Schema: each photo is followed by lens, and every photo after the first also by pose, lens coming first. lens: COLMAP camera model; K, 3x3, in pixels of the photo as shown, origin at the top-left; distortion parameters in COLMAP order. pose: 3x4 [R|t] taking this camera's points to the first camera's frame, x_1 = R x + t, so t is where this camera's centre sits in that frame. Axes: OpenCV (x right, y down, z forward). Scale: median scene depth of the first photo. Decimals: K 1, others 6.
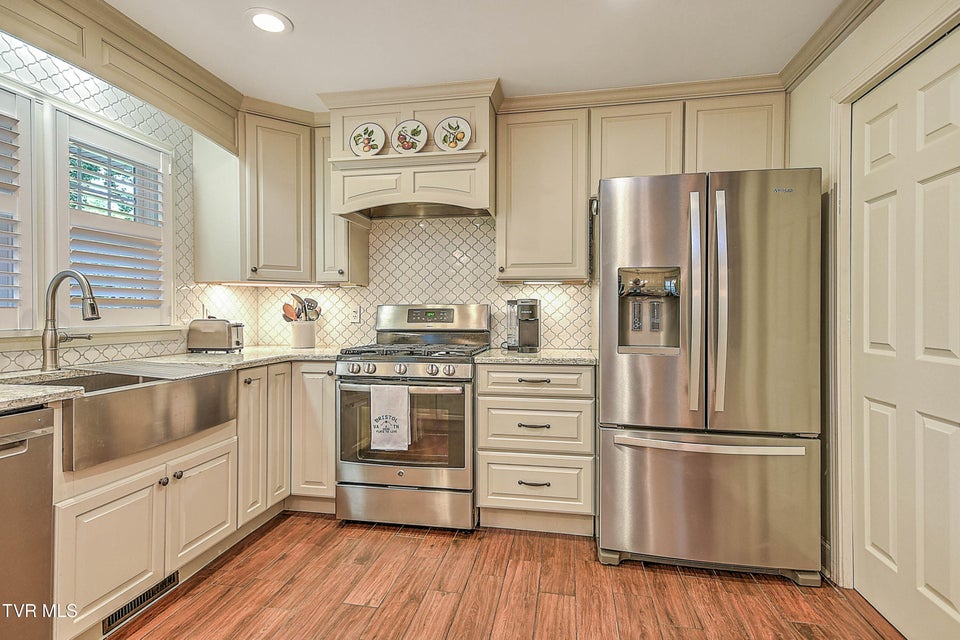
lens RADIAL K [[486.7, 0, 472.3], [0, 486.7, 315.7], [0, 0, 1]] dist [0.023452, -0.002139]
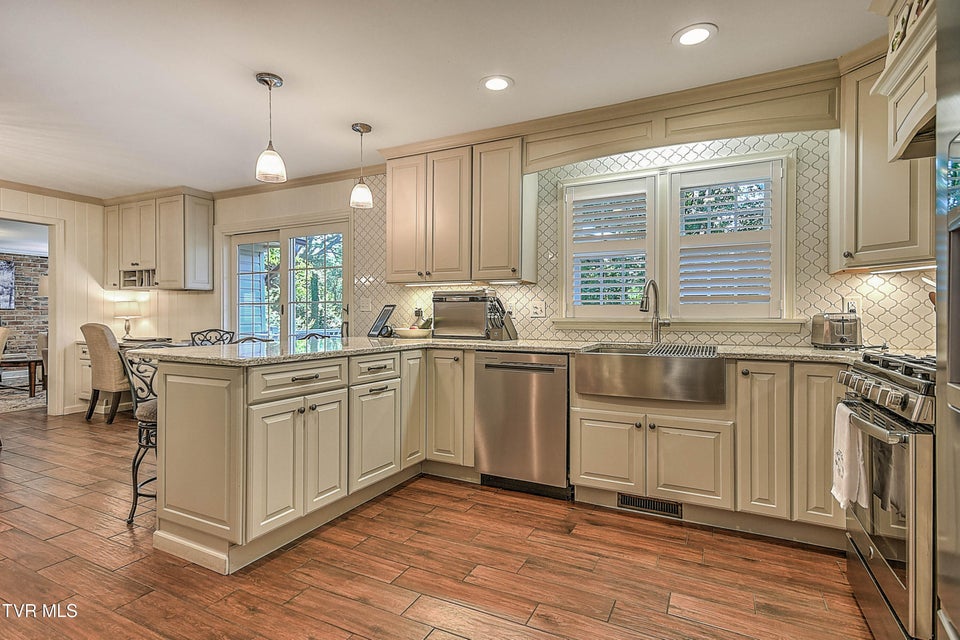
lens RADIAL K [[486.7, 0, 476.4], [0, 486.7, 315.5], [0, 0, 1]] dist [0.023452, -0.002139]
pose [[-0.283108, 0.003564, -0.959082, 0.611055], [-0.002732, 0.999986, 0.004523, 0.010795], [0.959084, 0.003901, -0.283094, 0.676116]]
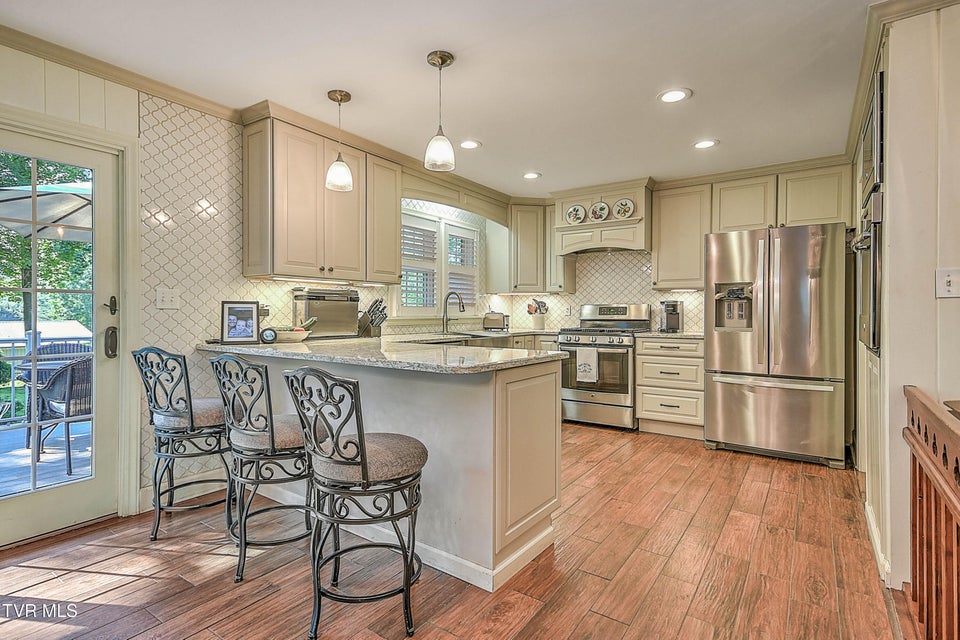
lens RADIAL K [[486.7, 0, 471.7], [0, 486.7, 312.5], [0, 0, 1]] dist [0.023452, -0.002139]
pose [[0.913441, 0.000690, -0.406971, 0.182796], [-0.002318, 0.999991, -0.003508, 0.014740], [0.406965, 0.004148, 0.913434, -0.863116]]
